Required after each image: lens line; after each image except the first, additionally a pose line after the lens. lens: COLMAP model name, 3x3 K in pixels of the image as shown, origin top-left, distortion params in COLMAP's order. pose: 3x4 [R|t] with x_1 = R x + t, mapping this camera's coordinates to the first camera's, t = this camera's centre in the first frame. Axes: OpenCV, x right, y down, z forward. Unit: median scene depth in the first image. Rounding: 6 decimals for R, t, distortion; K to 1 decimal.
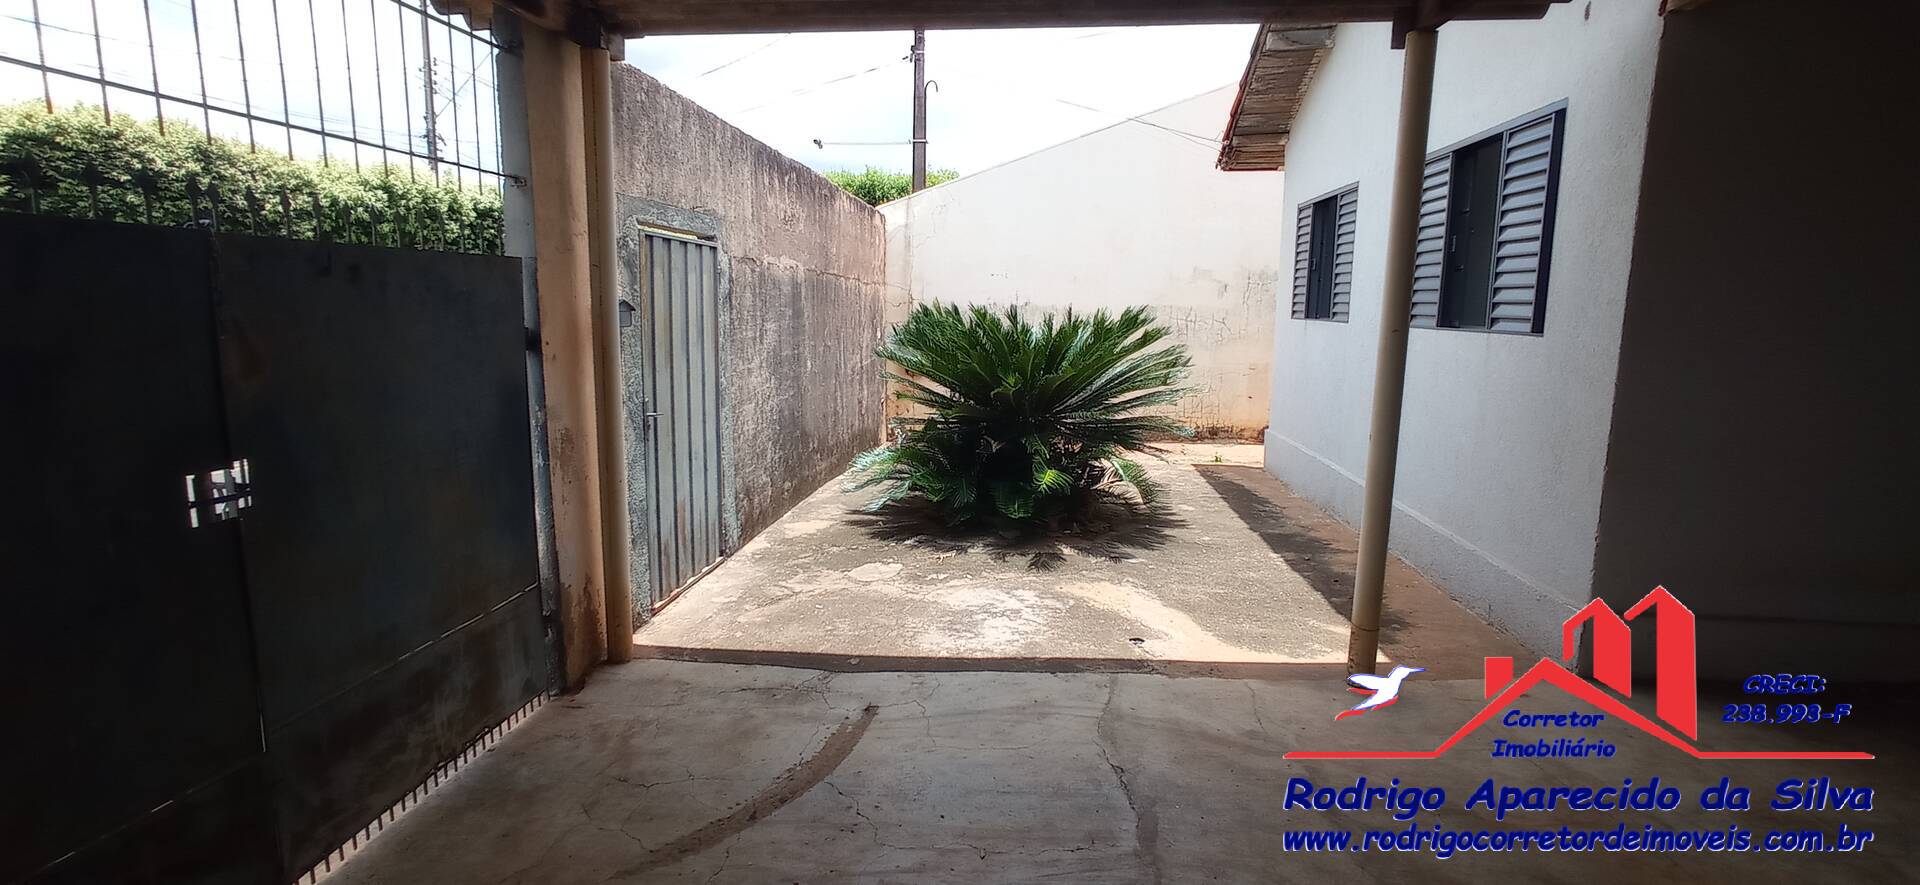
lens RADIAL K [[875.4, 0, 970.7], [0, 875.4, 432.9], [0, 0, 1]] dist [-0.072770, 0.048613]
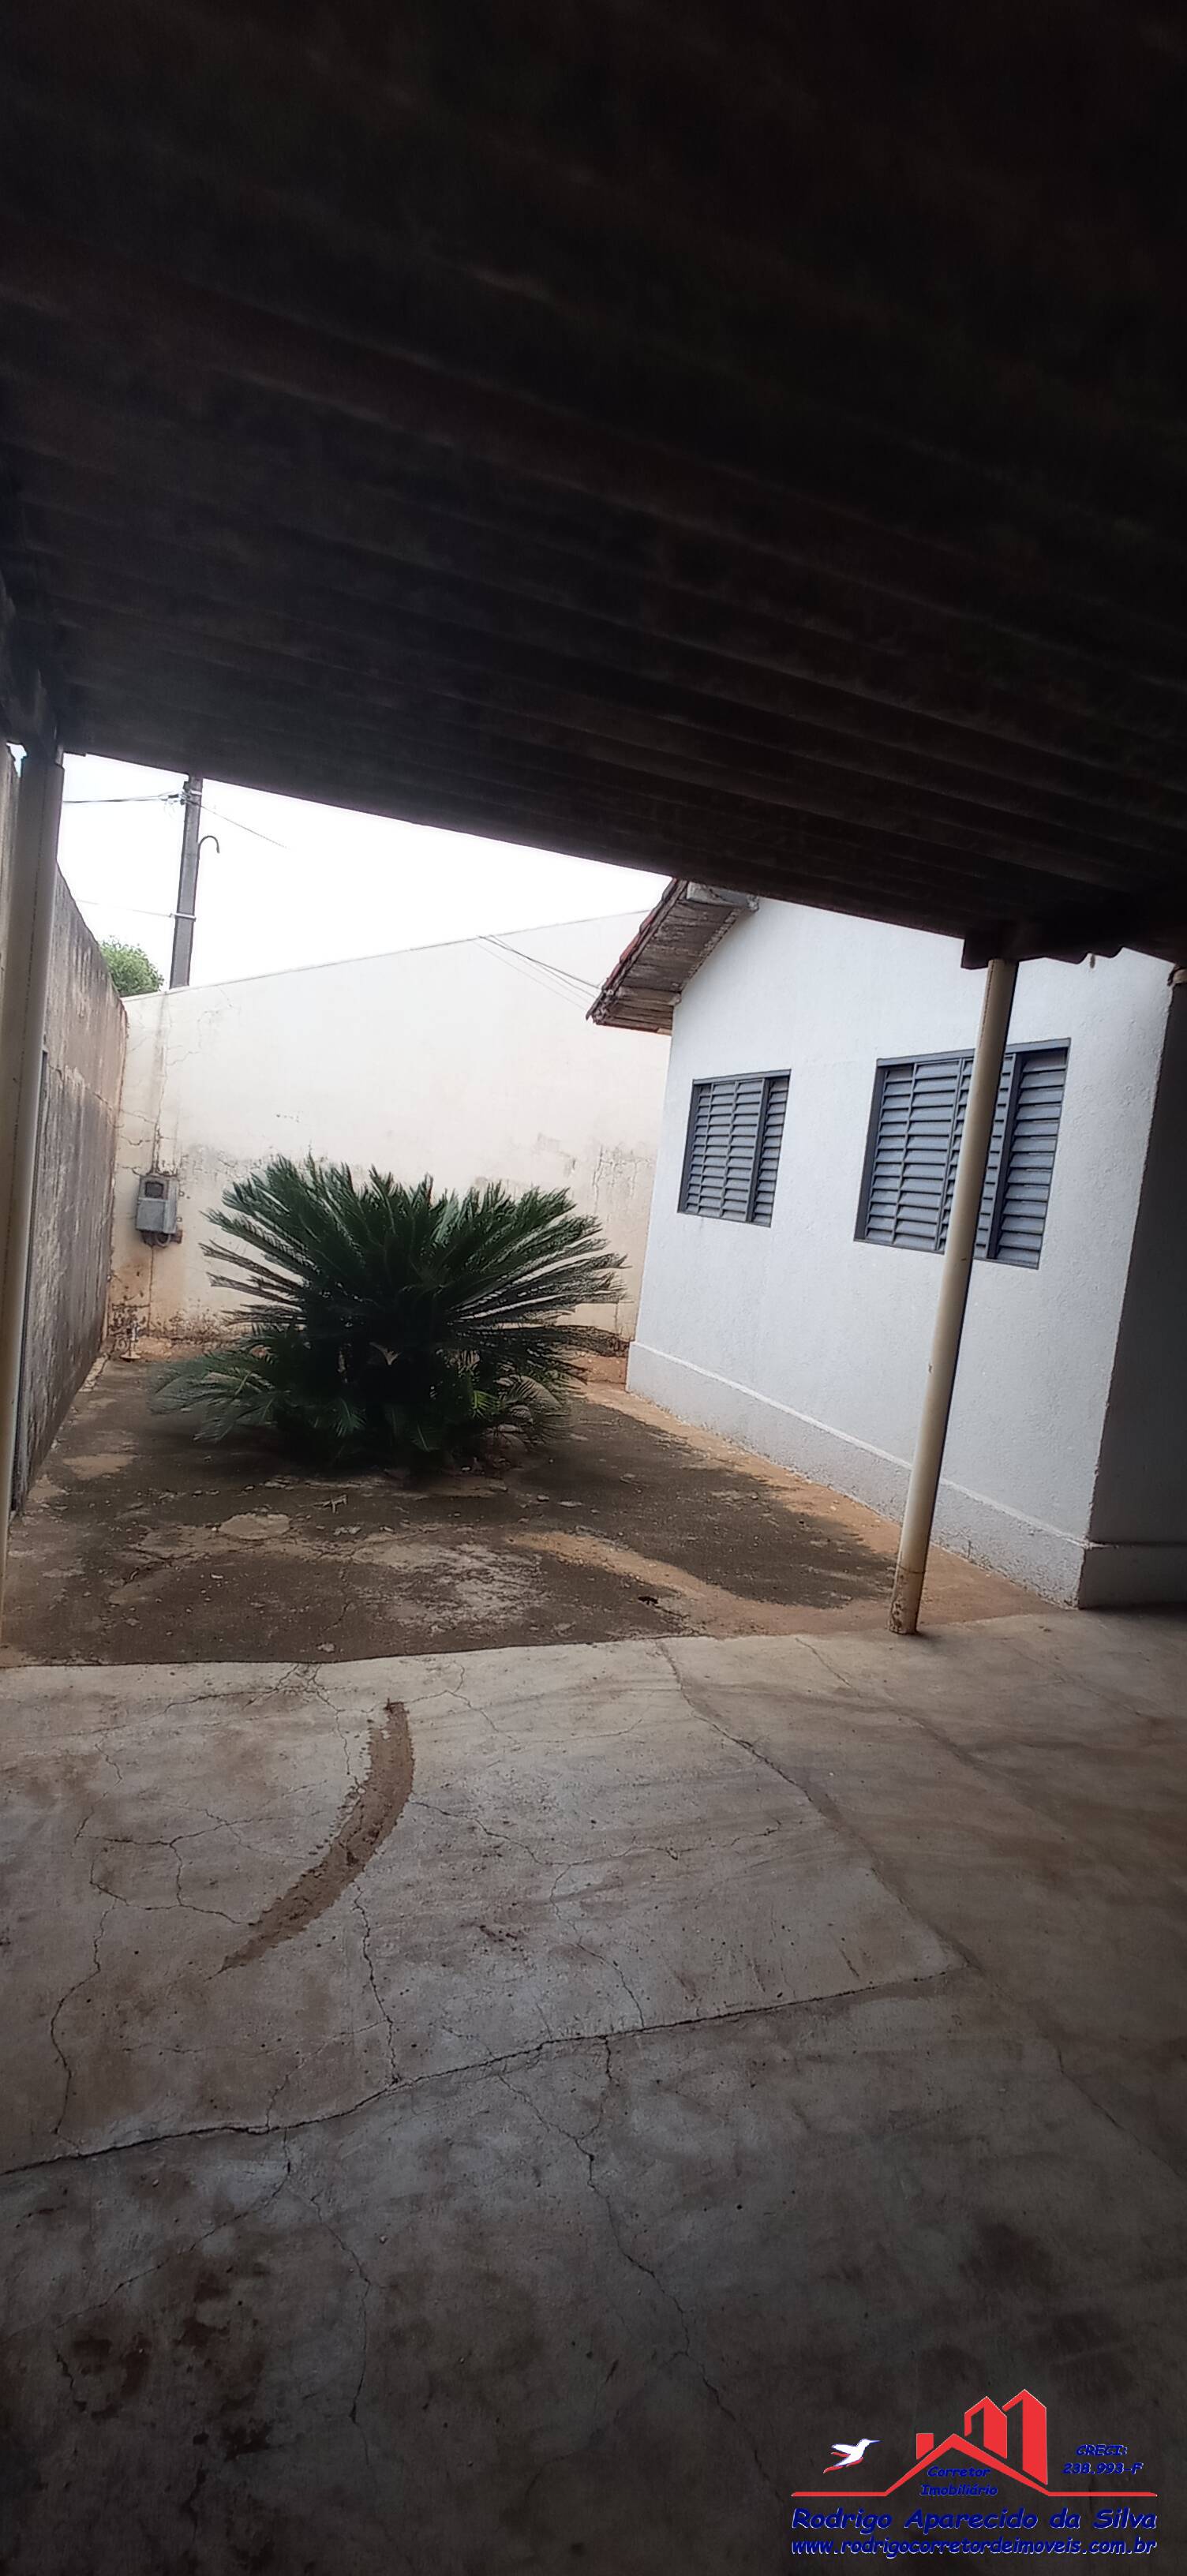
lens RADIAL K [[1174.4, 0, 612.0], [0, 1174.4, 1306.1], [0, 0, 1]] dist [-0.072770, 0.048613]
pose [[0.901049, 0.048668, 0.430977, -0.242700], [-0.040293, 0.998780, -0.028546, -0.007655], [-0.431841, 0.008356, 0.901911, -0.004539]]
